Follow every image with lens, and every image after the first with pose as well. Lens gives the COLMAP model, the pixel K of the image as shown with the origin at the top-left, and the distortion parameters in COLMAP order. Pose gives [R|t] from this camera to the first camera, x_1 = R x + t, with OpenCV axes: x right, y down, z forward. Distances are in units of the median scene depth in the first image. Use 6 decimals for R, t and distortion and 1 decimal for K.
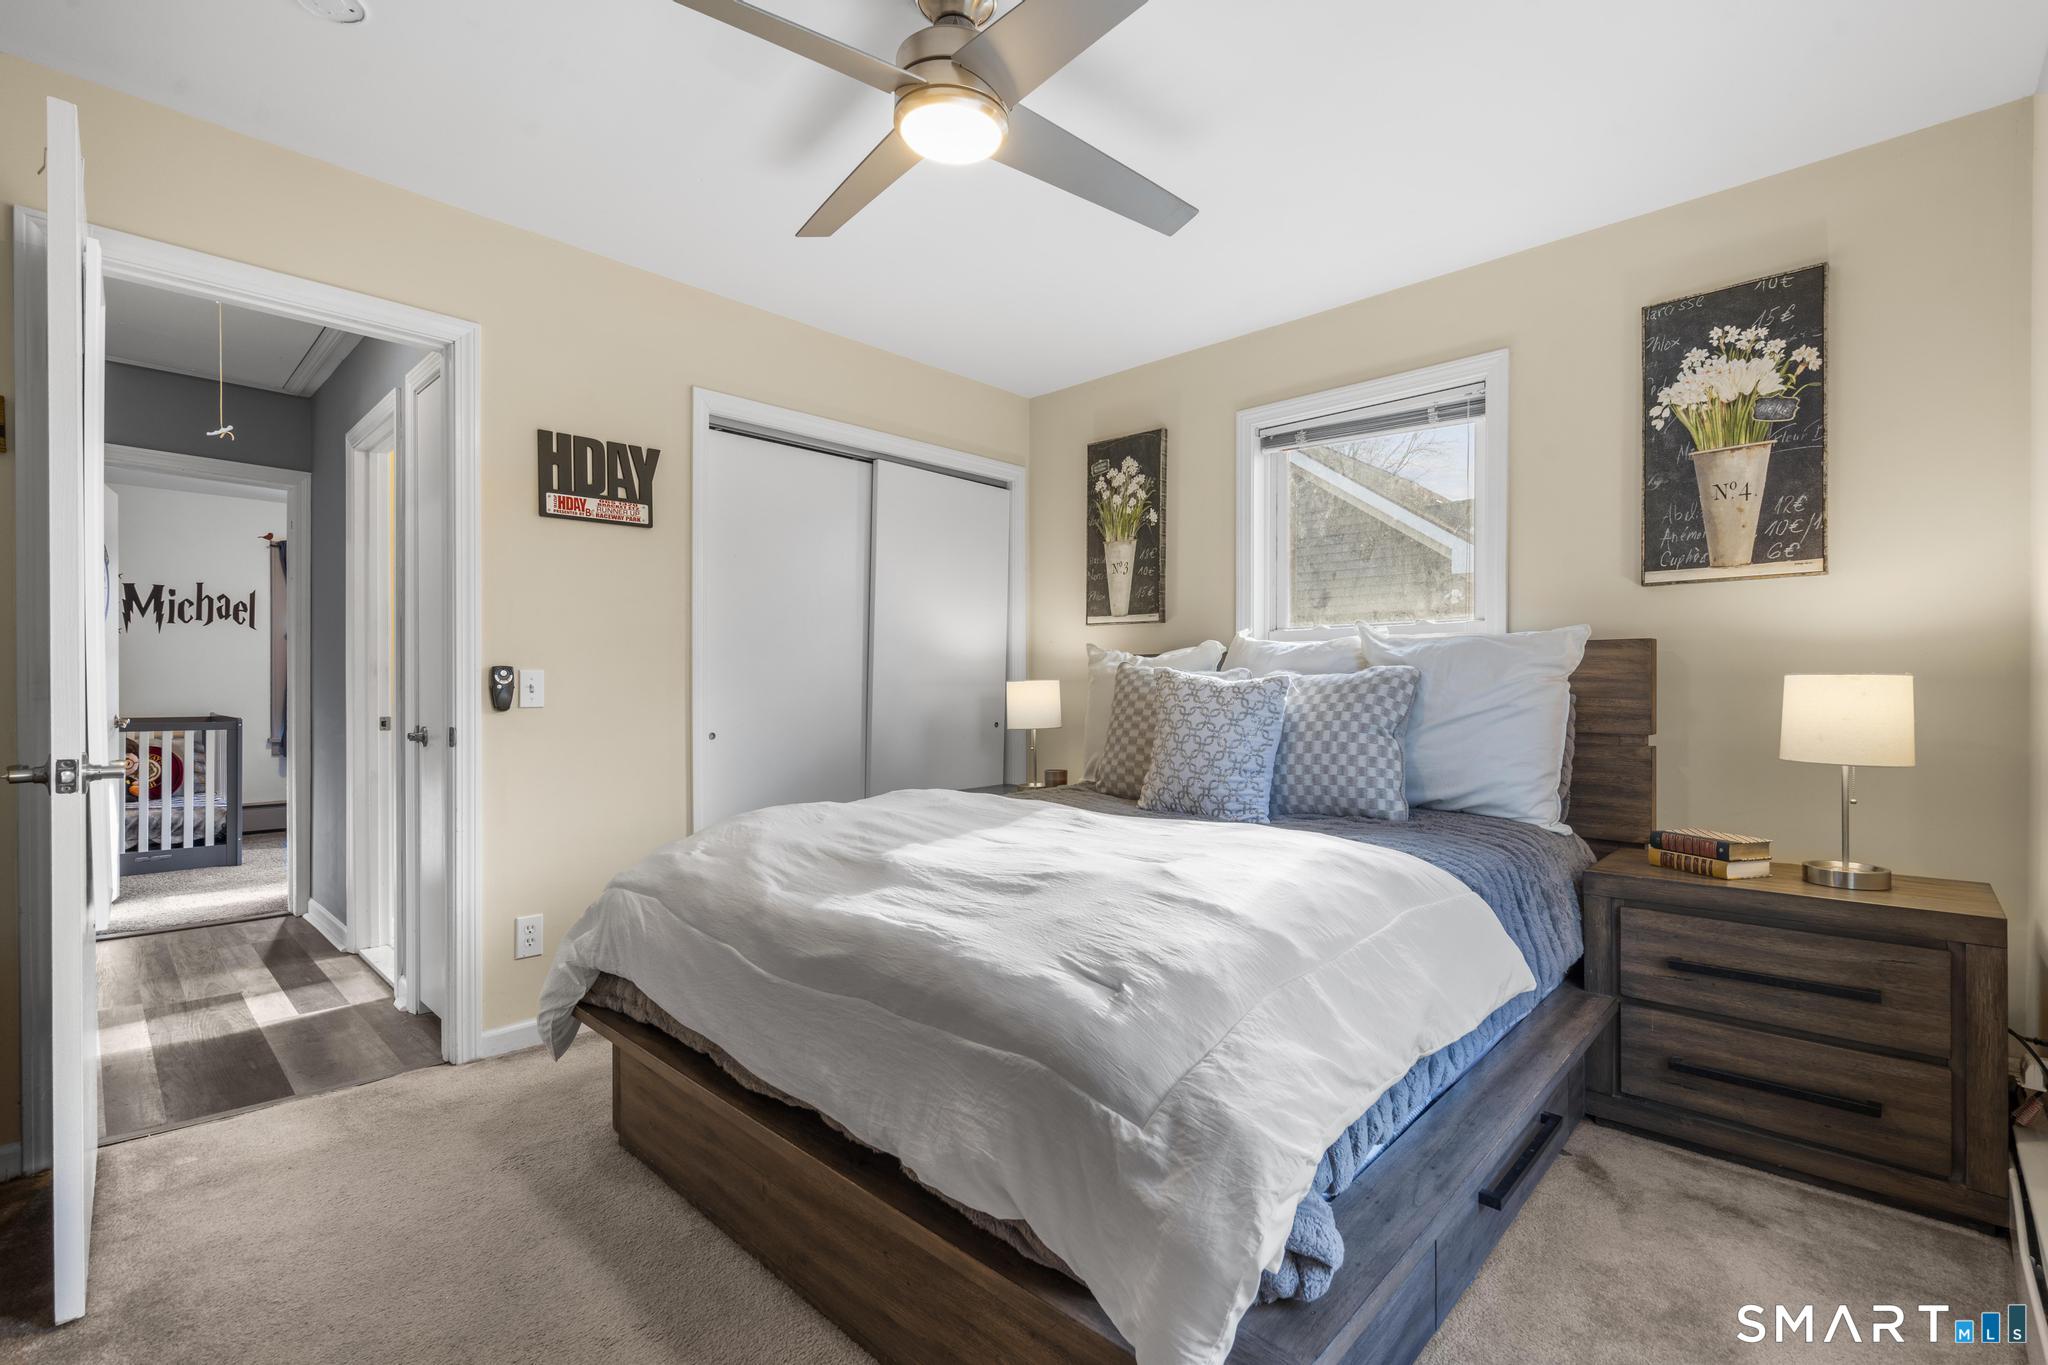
lens RADIAL K [[915.0, 0, 1027.5], [0, 915.0, 689.7], [0, 0, 1]] dist [0.003142, 0.000248]
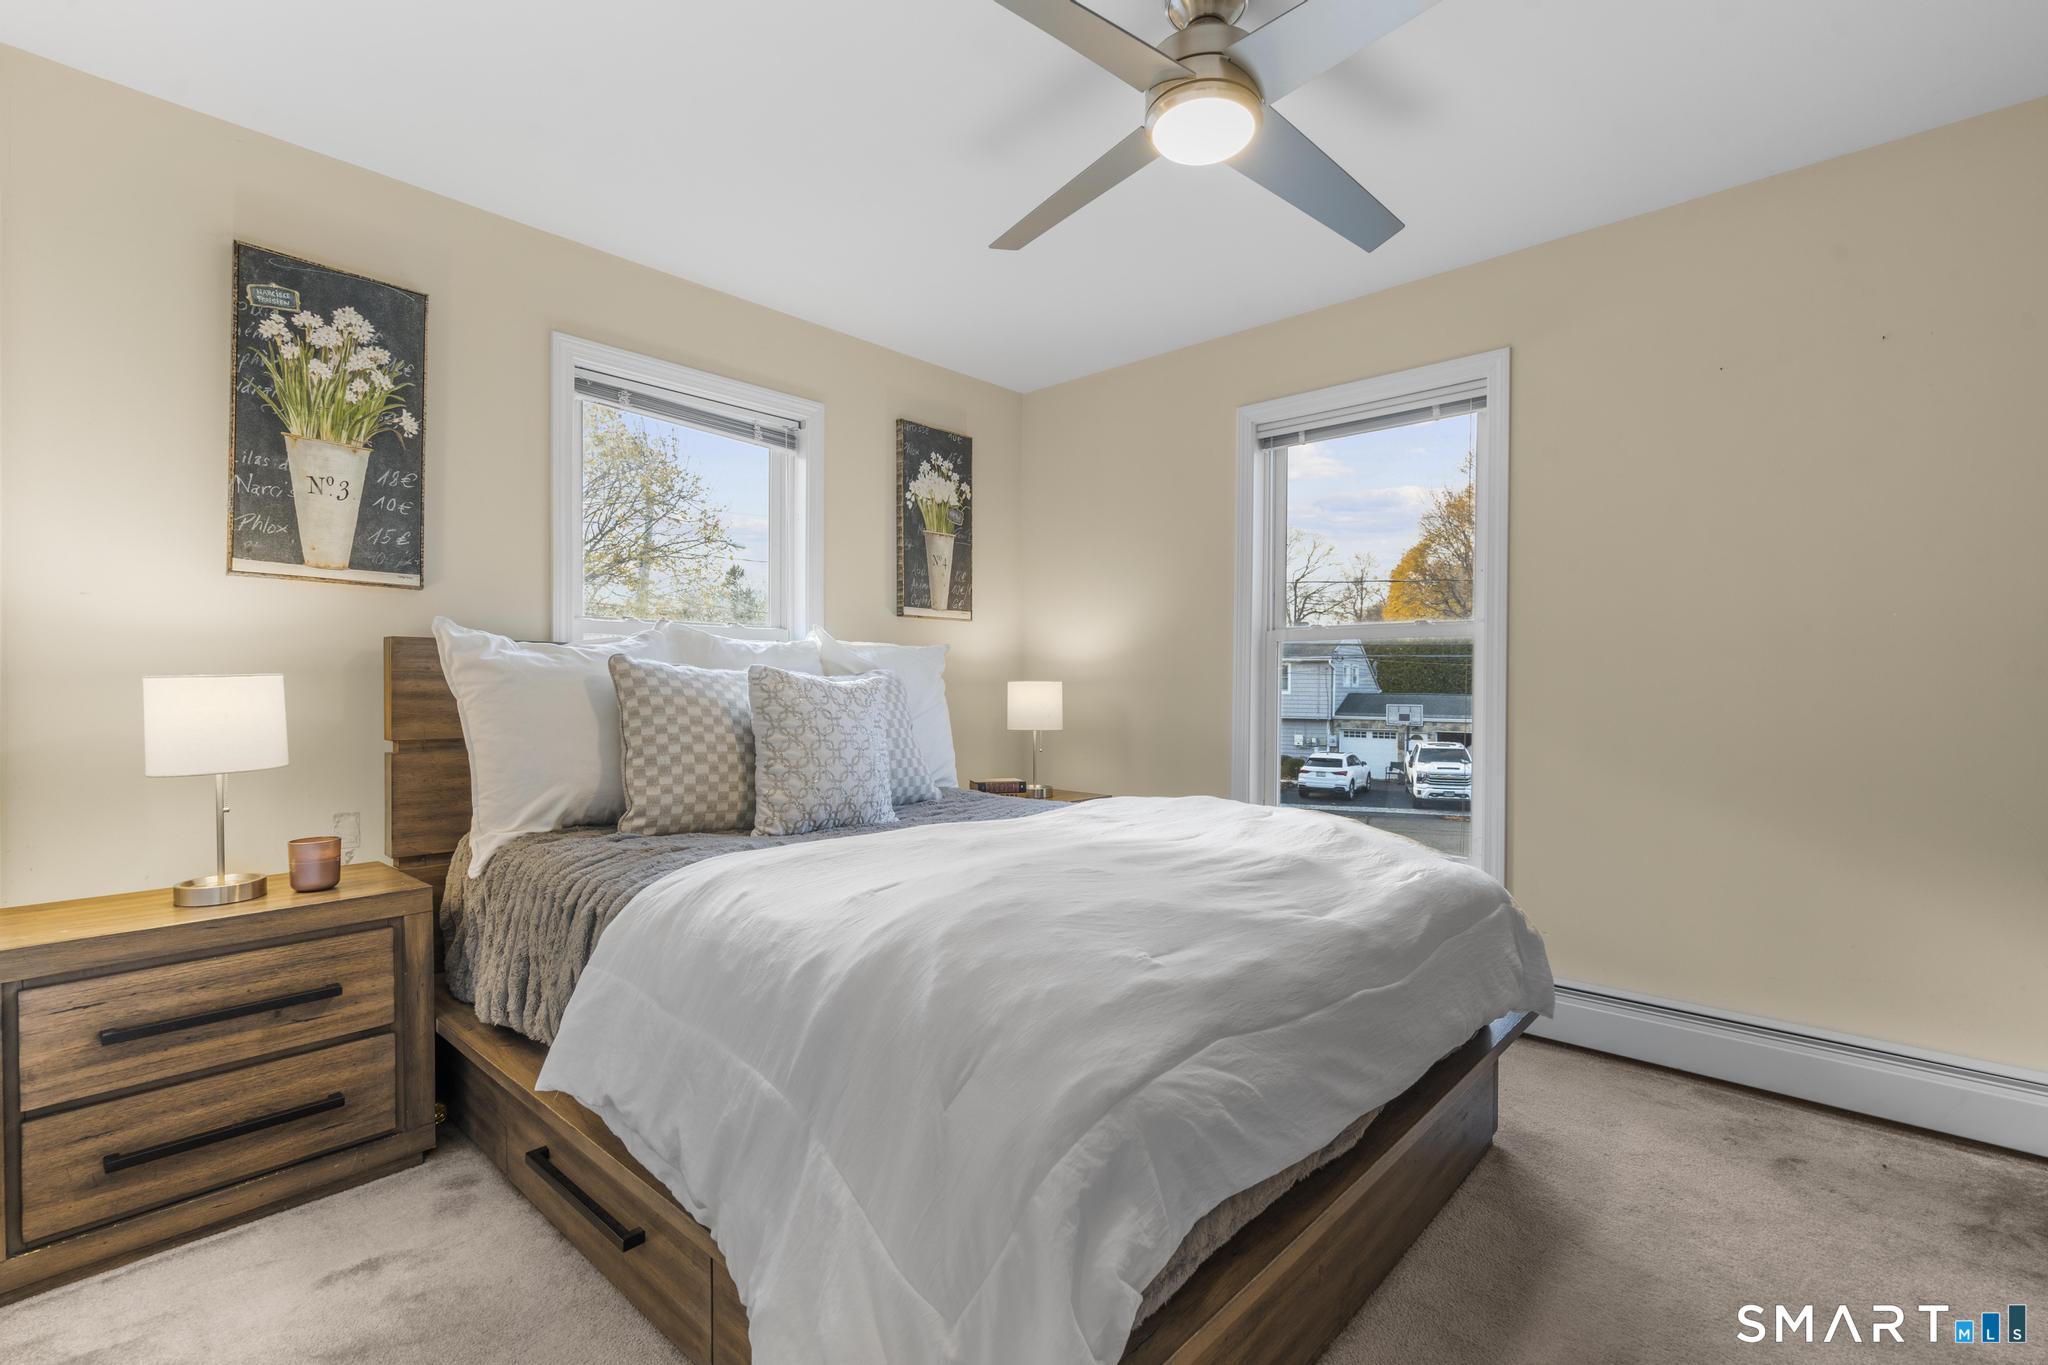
lens RADIAL K [[915.0, 0, 1028.3], [0, 915.0, 666.7], [0, 0, 1]] dist [0.003142, 0.000248]
pose [[-0.007792, 0.030759, 0.999496, -0.740138], [0.010649, 0.999473, -0.030675, 0.007991], [-0.999913, 0.010405, -0.008116, 0.843662]]
